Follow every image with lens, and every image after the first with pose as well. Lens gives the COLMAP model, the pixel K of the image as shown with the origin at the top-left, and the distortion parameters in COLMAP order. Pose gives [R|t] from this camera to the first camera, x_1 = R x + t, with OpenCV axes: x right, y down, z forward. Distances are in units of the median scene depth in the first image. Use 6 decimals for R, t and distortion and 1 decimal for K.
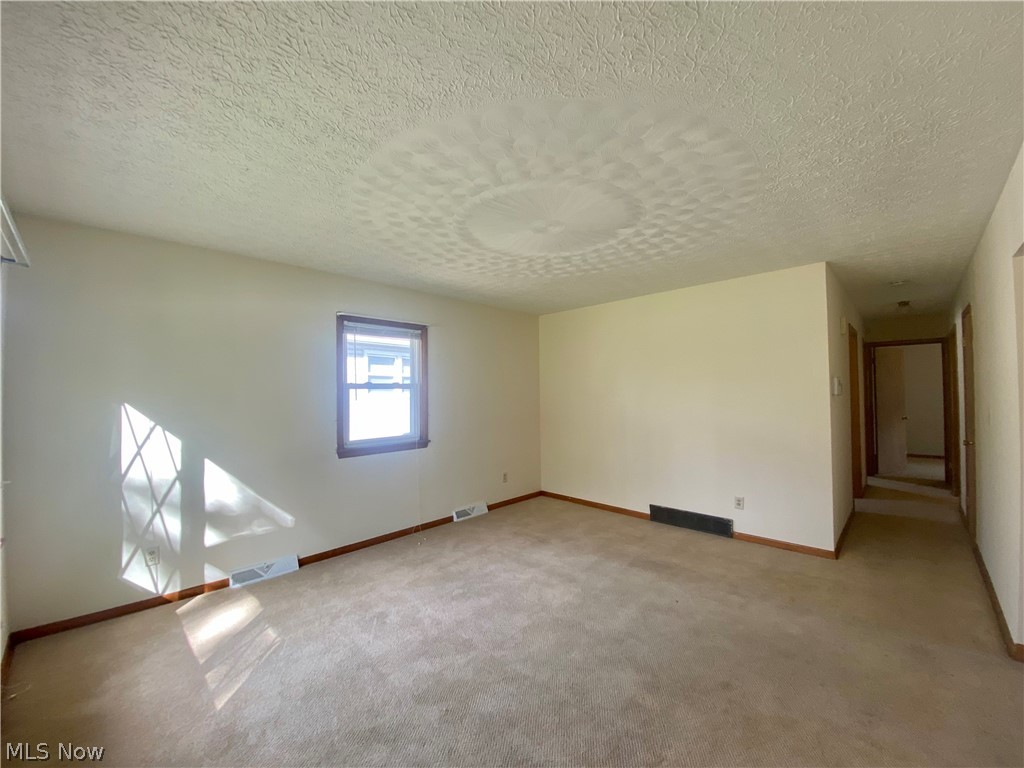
lens RADIAL K [[404.5, 0, 508.1], [0, 404.5, 385.2], [0, 0, 1]] dist [0.002431, -0.013860]
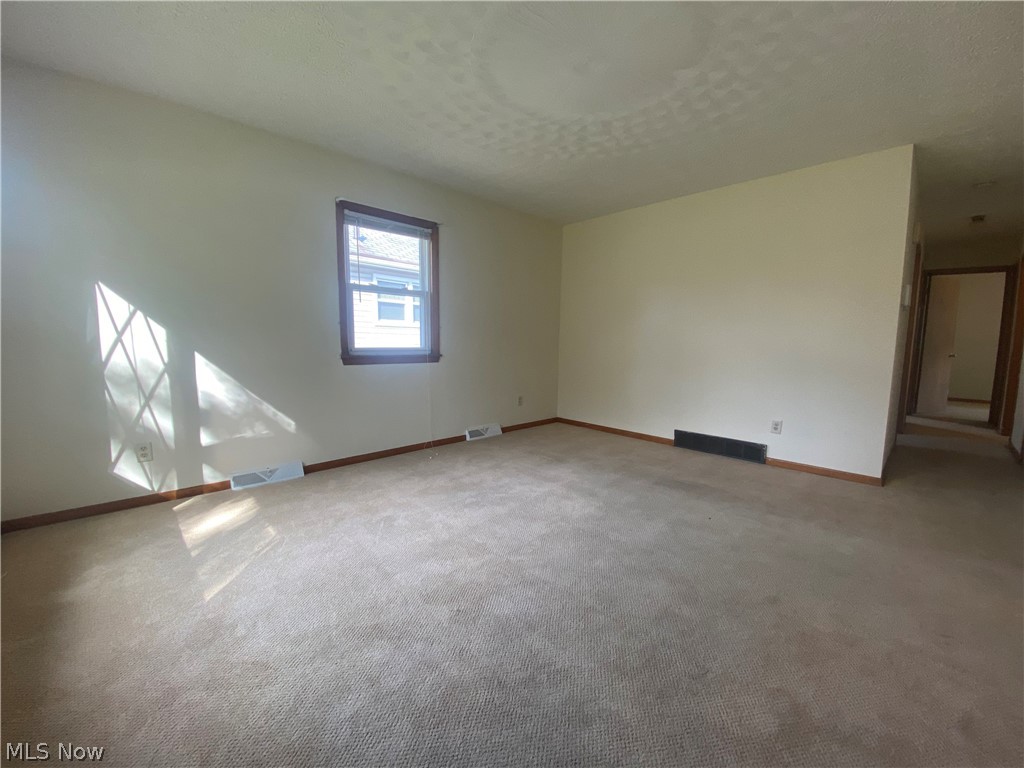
lens RADIAL K [[404.5, 0, 508.1], [0, 404.5, 385.2], [0, 0, 1]] dist [0.002431, -0.013860]
pose [[0.999196, 0.028829, -0.027876, -0.019349], [-0.024784, 0.990414, 0.135887, 0.118352], [0.031527, -0.135086, 0.990332, 0.114830]]
